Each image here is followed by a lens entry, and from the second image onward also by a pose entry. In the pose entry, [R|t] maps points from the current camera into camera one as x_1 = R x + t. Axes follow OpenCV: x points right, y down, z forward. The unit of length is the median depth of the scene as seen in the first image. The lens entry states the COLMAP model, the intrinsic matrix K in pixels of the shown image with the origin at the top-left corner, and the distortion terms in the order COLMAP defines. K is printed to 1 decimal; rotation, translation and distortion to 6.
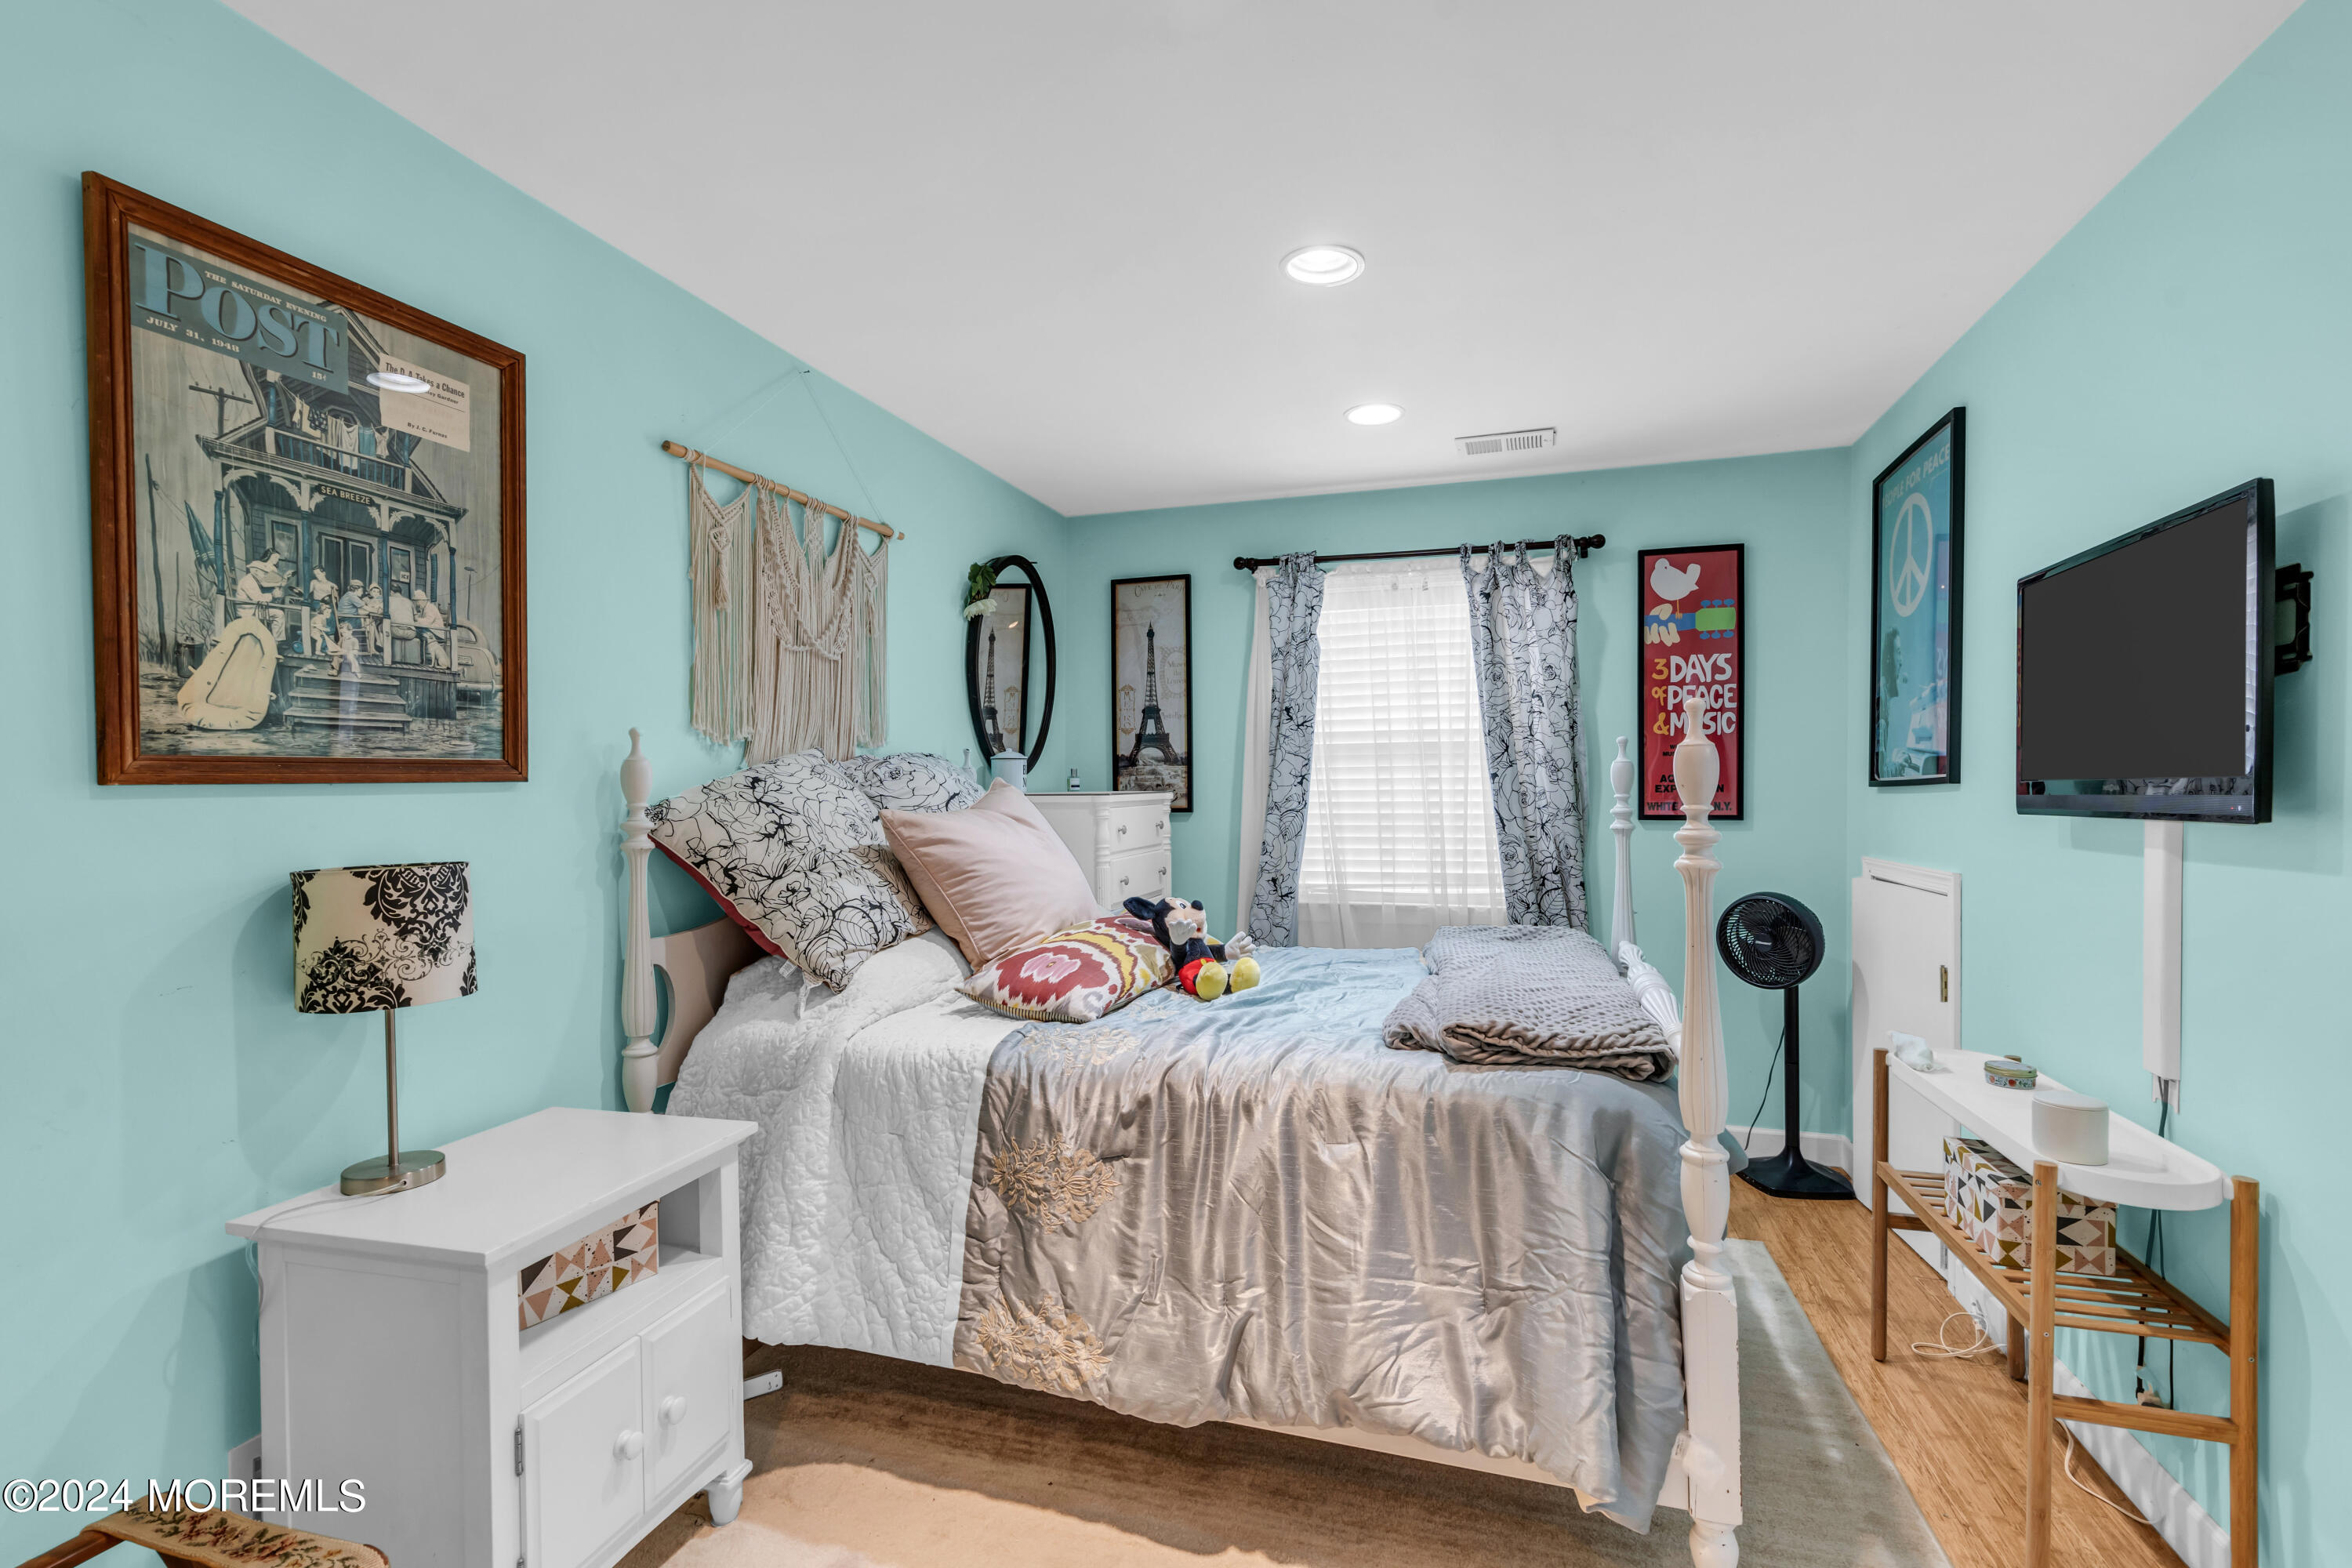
lens RADIAL K [[1072.4, 0, 1181.5], [0, 1072.4, 804.3], [0, 0, 1]] dist [-0.002074, 0.006151]
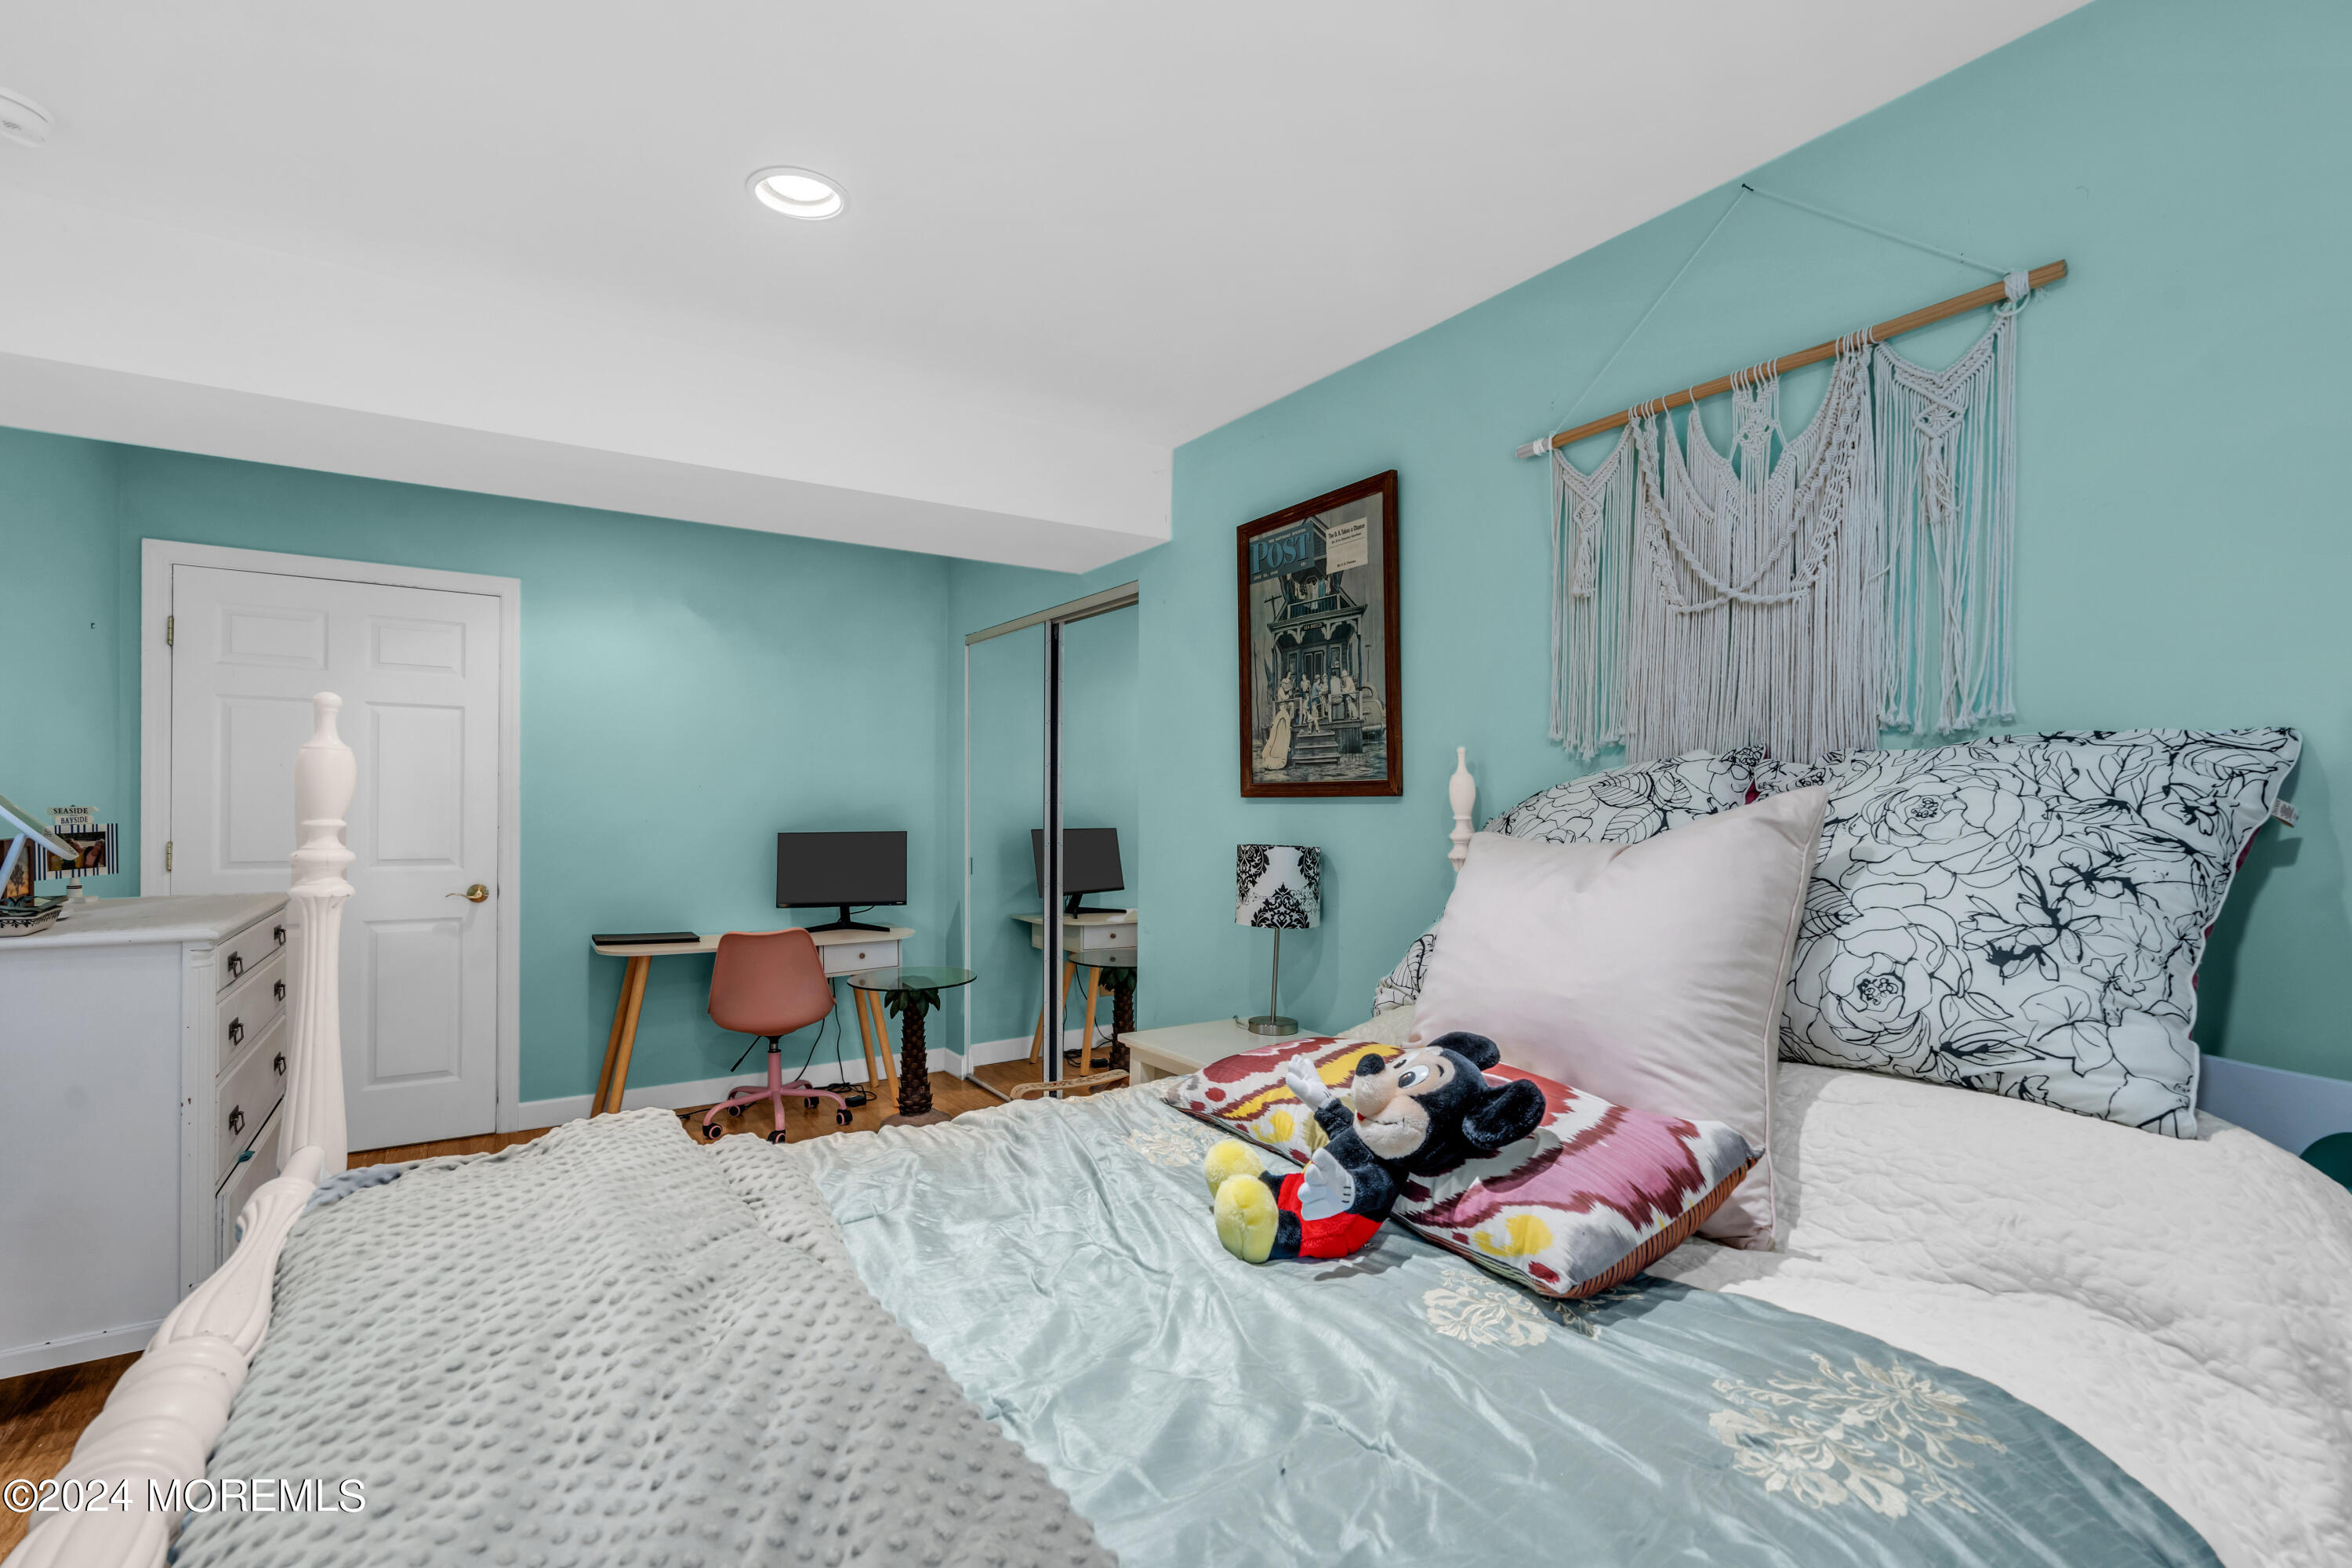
lens RADIAL K [[1072.4, 0, 1181.5], [0, 1072.4, 804.3], [0, 0, 1]] dist [-0.002074, 0.006151]
pose [[-0.631064, 0.001658, -0.775729, 0.659342], [-0.020154, 0.999625, 0.018532, -0.035373], [0.775469, 0.027329, -0.630794, 1.912060]]
